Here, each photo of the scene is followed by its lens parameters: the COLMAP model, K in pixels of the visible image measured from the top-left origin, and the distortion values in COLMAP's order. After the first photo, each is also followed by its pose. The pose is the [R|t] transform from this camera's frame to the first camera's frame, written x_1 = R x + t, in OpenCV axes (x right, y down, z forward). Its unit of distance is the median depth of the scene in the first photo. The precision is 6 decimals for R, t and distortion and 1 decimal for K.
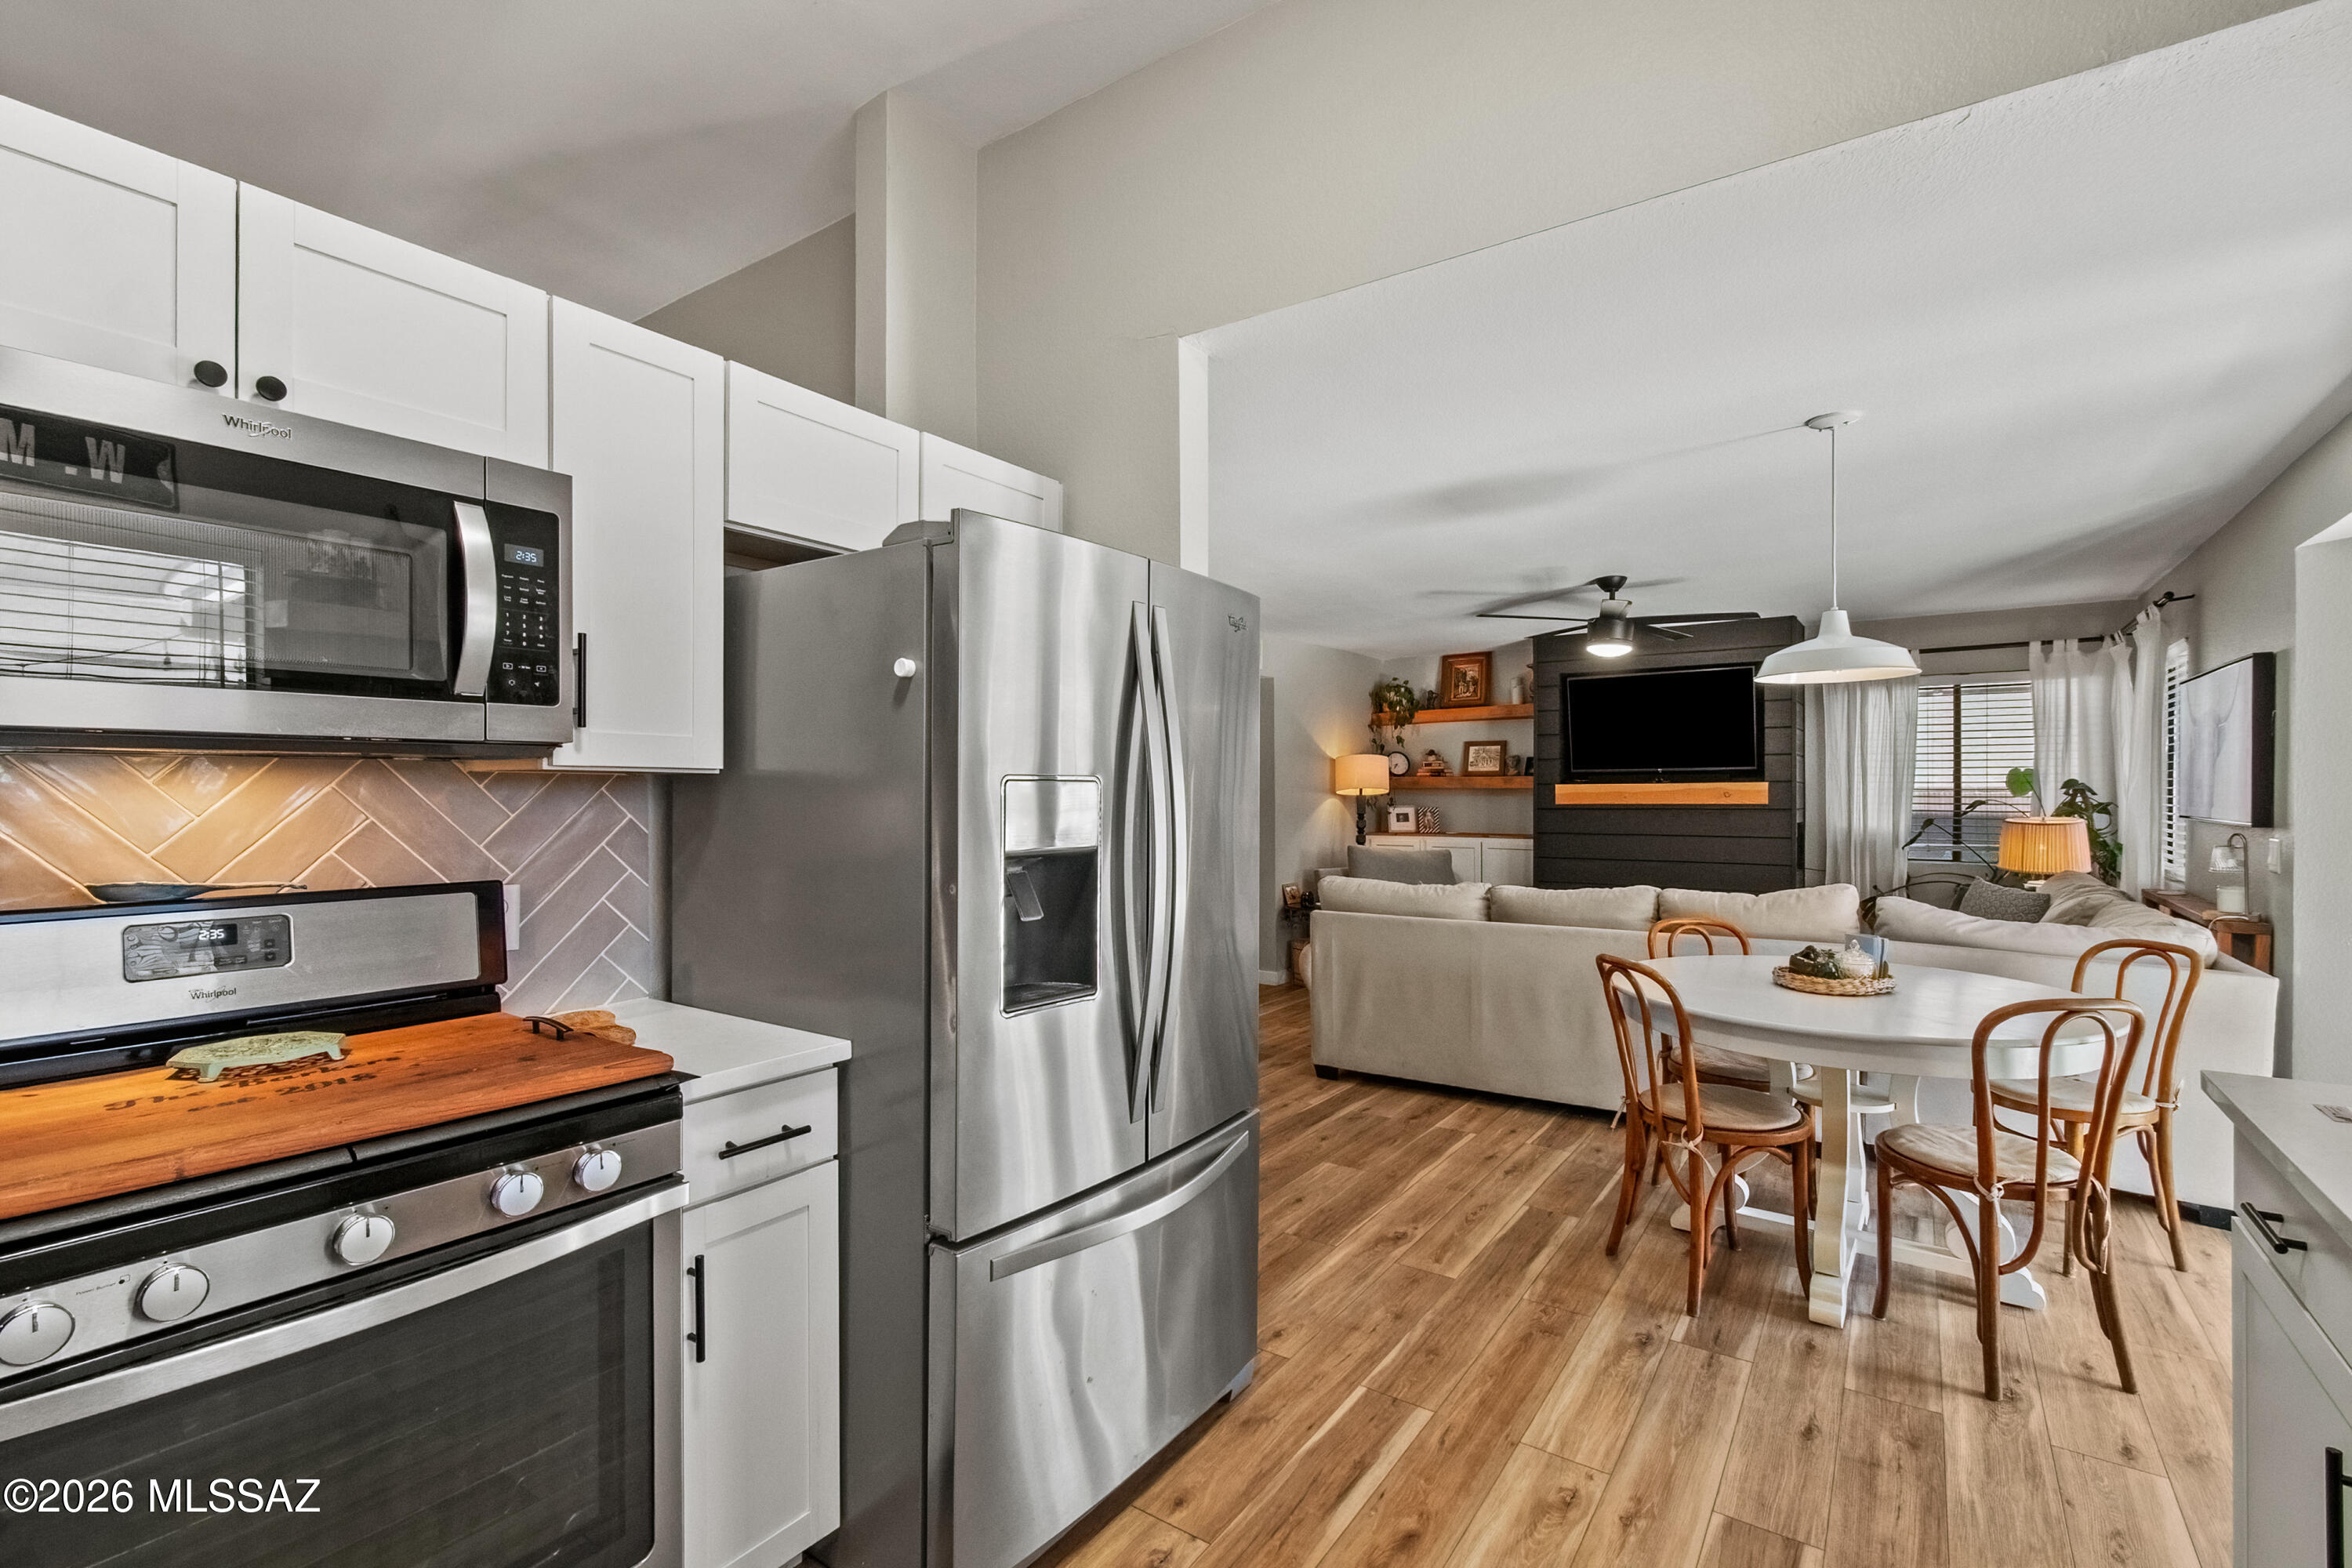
lens RADIAL K [[1049.1, 0, 1175.6], [0, 1049.1, 791.7], [0, 0, 1]] dist [0.004758, -0.005800]
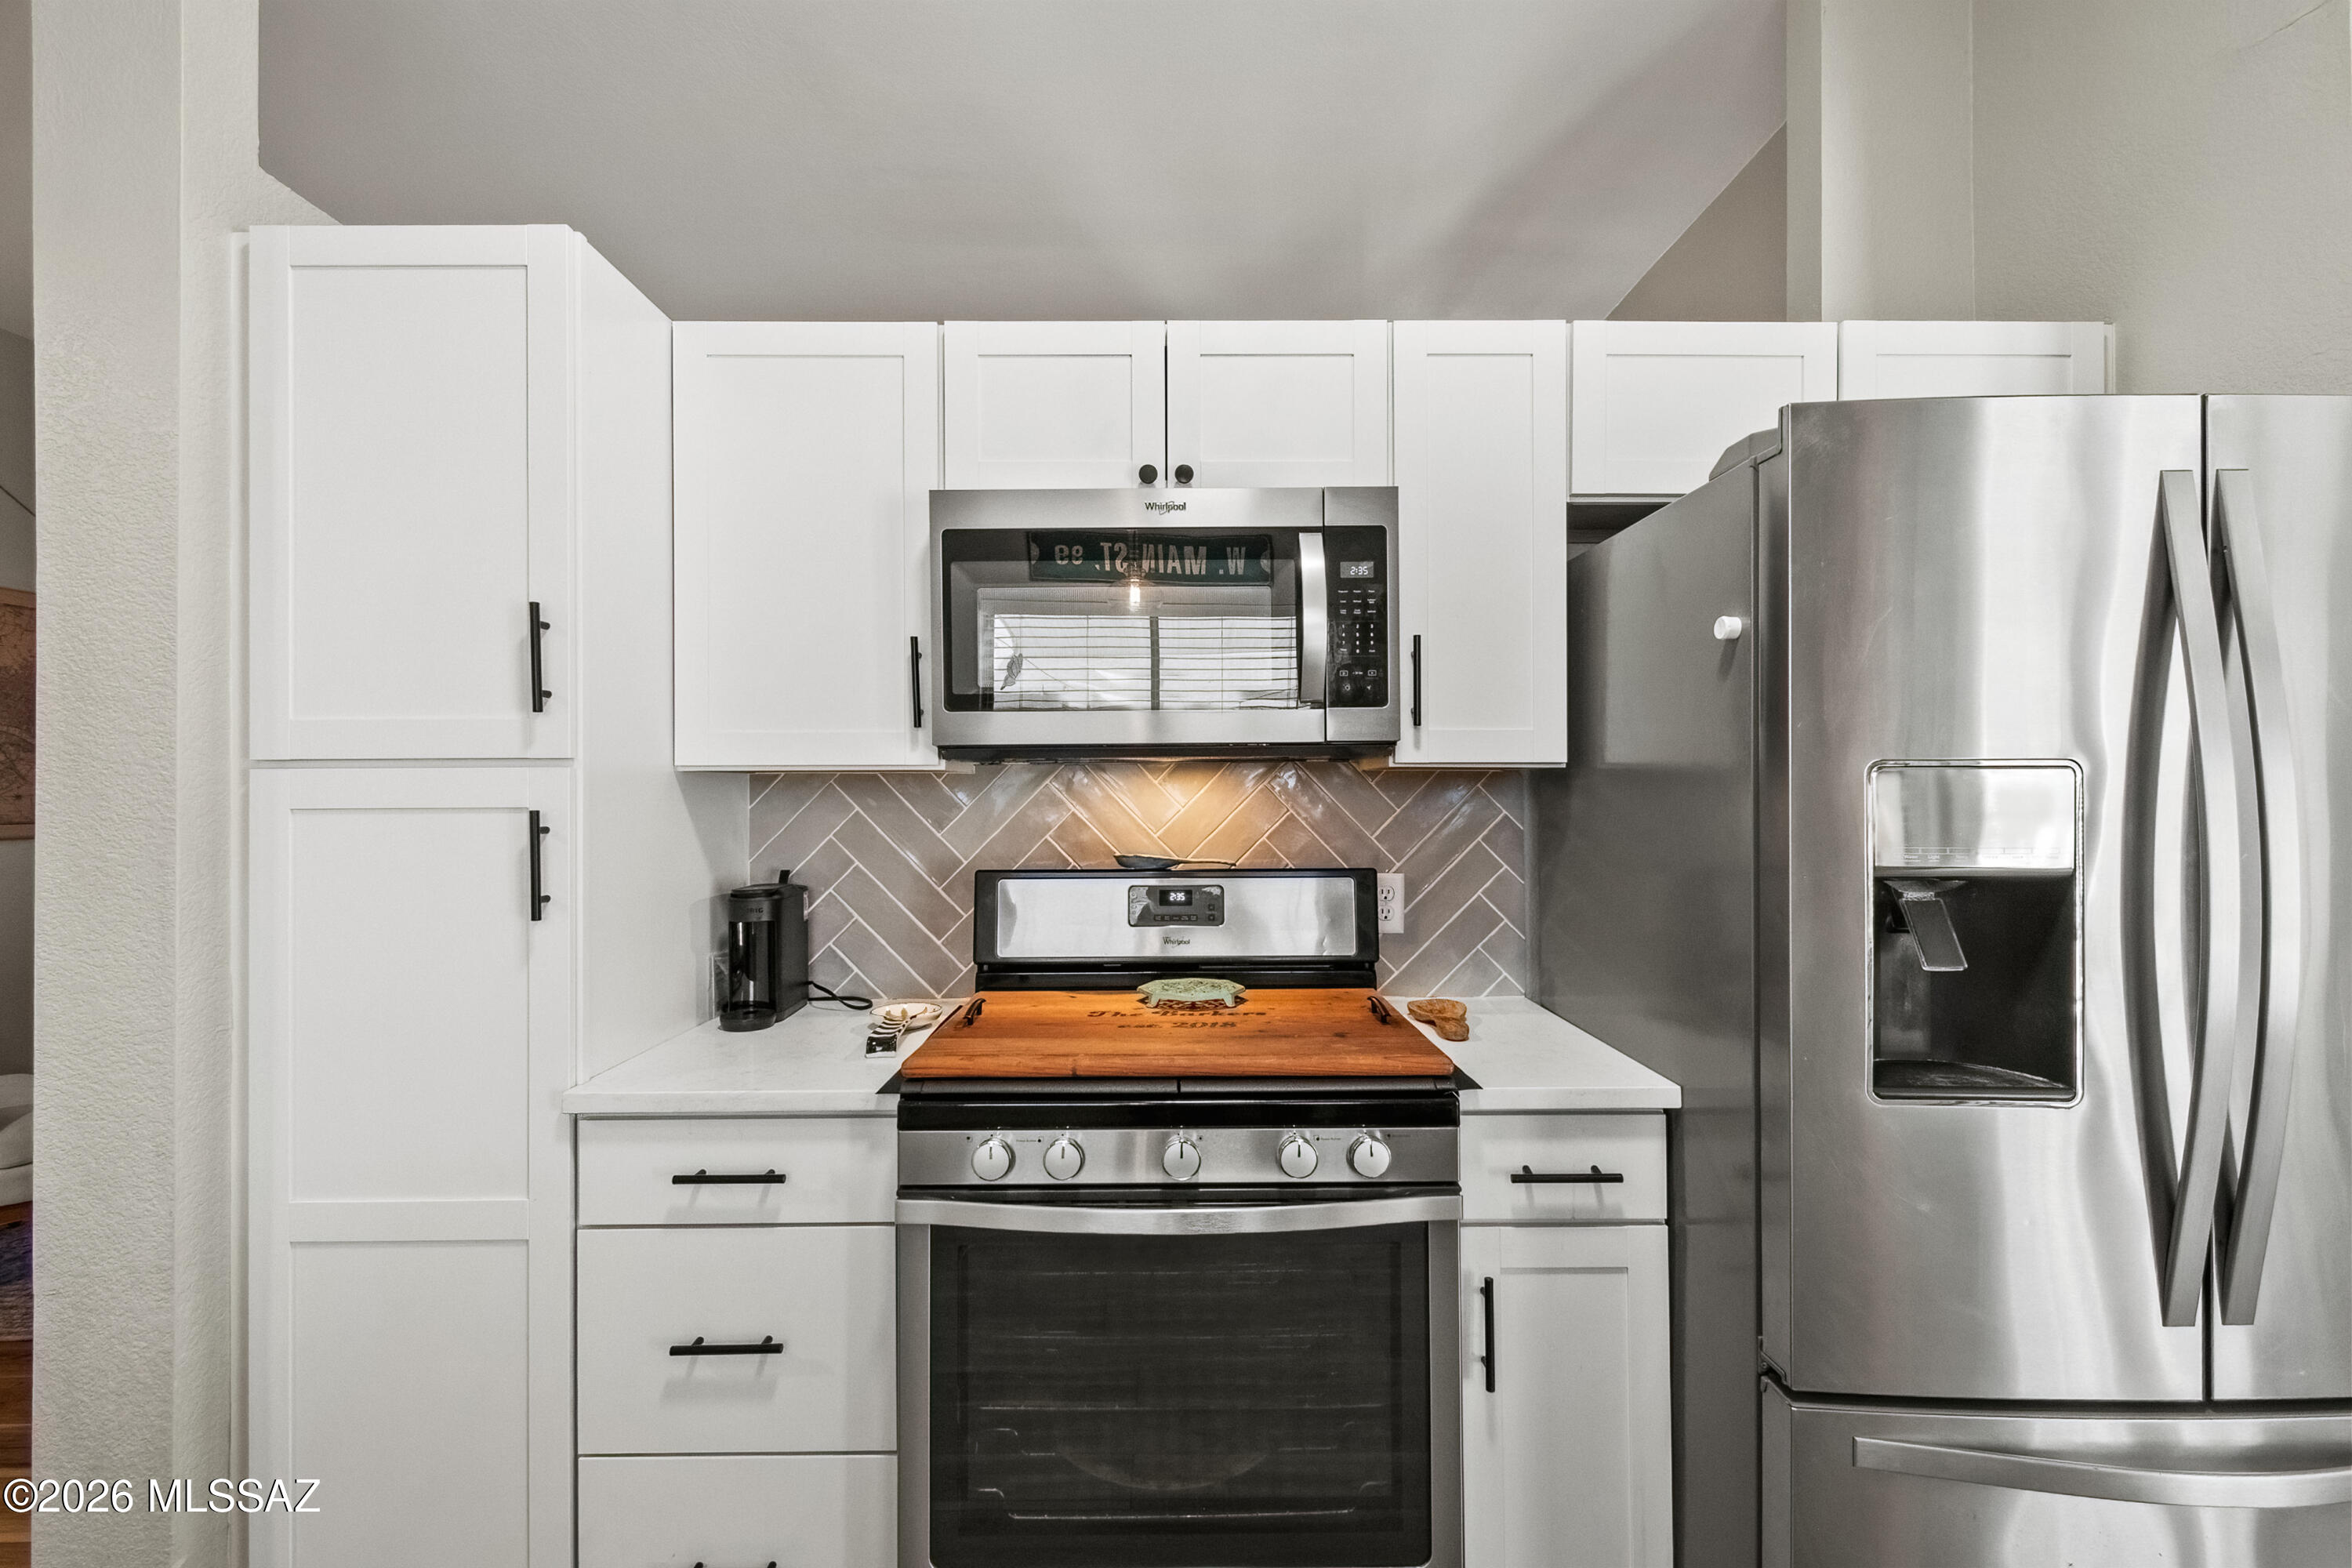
lens RADIAL K [[1050.8, 0, 1176.0], [0, 1050.8, 784.0], [0, 0, 1]] dist [-0.001000, -0.000678]
pose [[0.575043, -0.008642, -0.818077, 0.150776], [0.004773, 0.999963, -0.007209, 0.003000], [0.818109, 0.000241, 0.575063, 0.211453]]
